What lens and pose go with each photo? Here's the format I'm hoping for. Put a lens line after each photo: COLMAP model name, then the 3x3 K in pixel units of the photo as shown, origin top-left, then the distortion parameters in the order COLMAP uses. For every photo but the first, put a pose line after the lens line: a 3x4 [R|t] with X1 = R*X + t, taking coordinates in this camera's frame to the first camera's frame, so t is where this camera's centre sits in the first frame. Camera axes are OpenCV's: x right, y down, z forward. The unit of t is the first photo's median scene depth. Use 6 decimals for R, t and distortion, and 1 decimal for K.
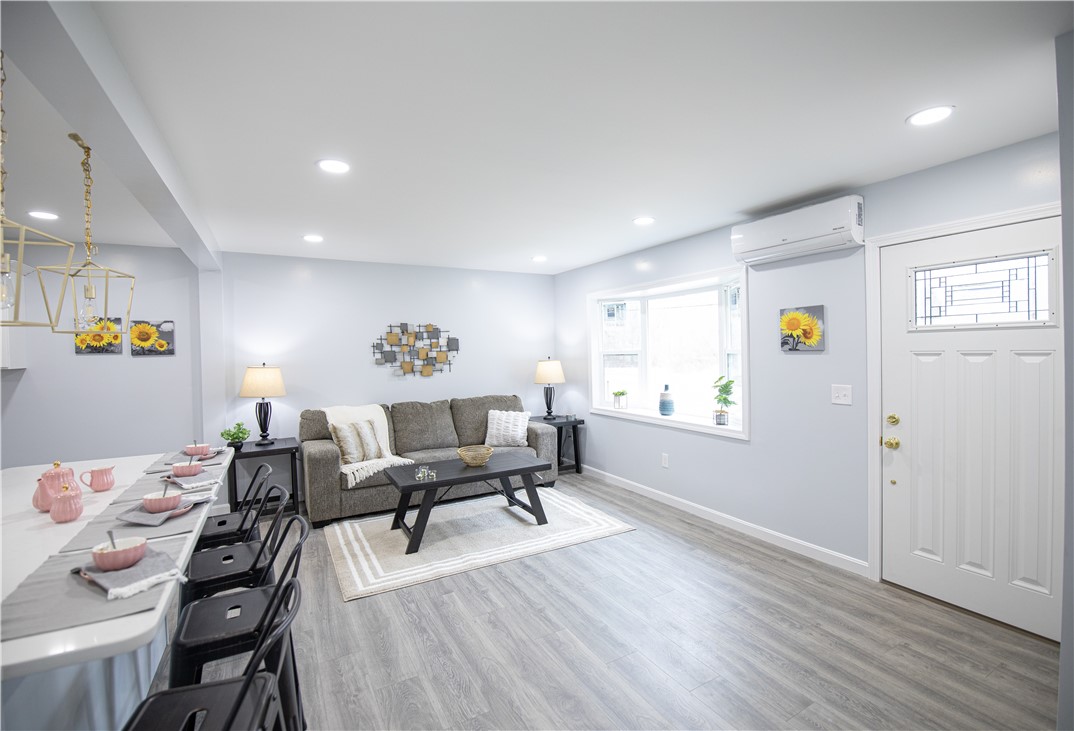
lens RADIAL K [[471.2, 0, 547.5], [0, 471.2, 363.1], [0, 0, 1]] dist [-0.008633, -0.001219]
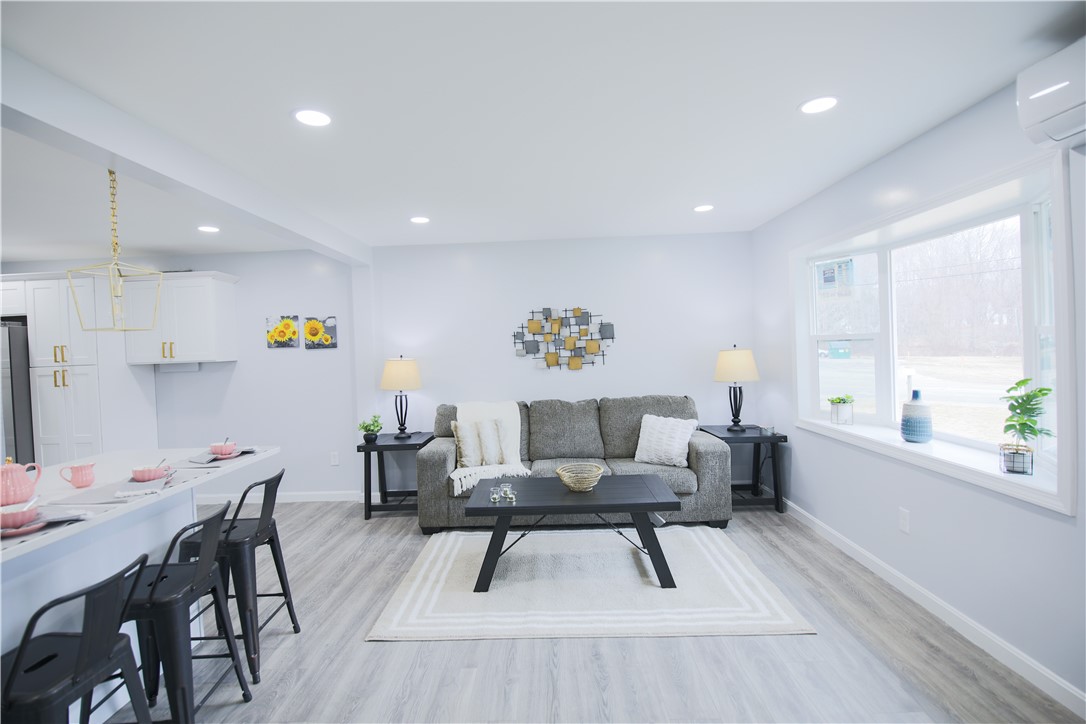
lens RADIAL K [[499.6, 0, 541.5], [0, 499.6, 359.5], [0, 0, 1]] dist [-0.009341, -0.005525]
pose [[0.857862, 0.002098, -0.513876, 0.197136], [0.006351, 0.999872, 0.014683, -0.005208], [0.513841, -0.015860, 0.857739, 0.267733]]
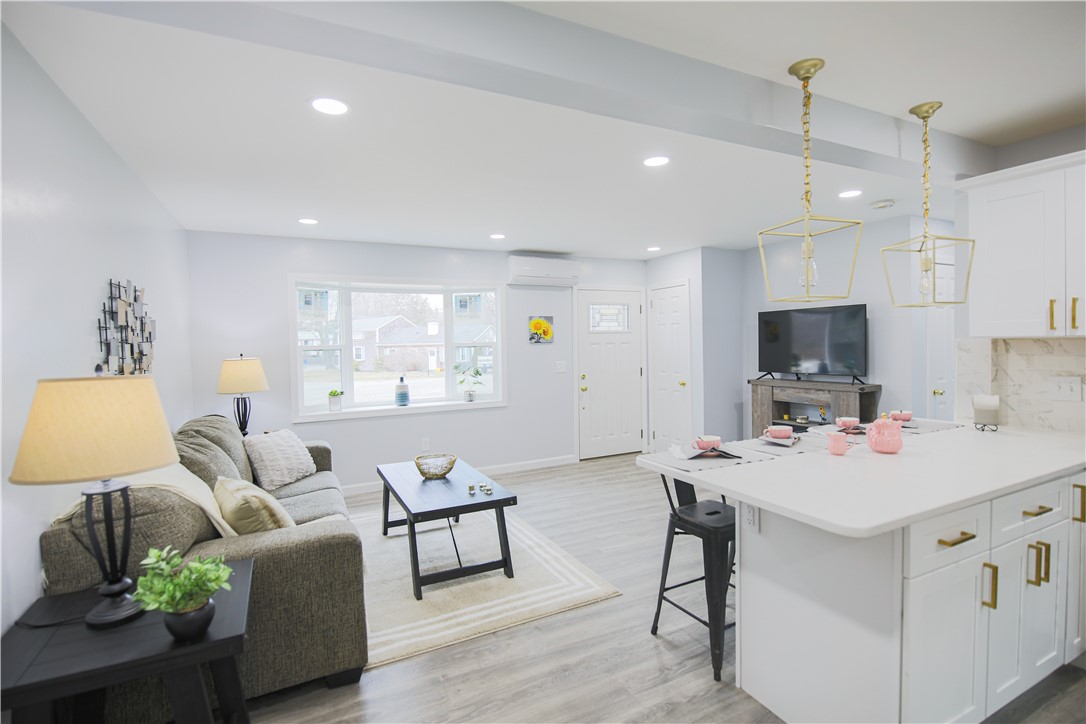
lens RADIAL K [[499.6, 0, 533.2], [0, 499.6, 360.7], [0, 0, 1]] dist [-0.009341, -0.005525]
pose [[0.076055, -0.021878, 0.996864, -0.964214], [0.043086, 0.998898, 0.018636, 0.002064], [-0.996172, 0.041534, 0.076914, 0.717264]]
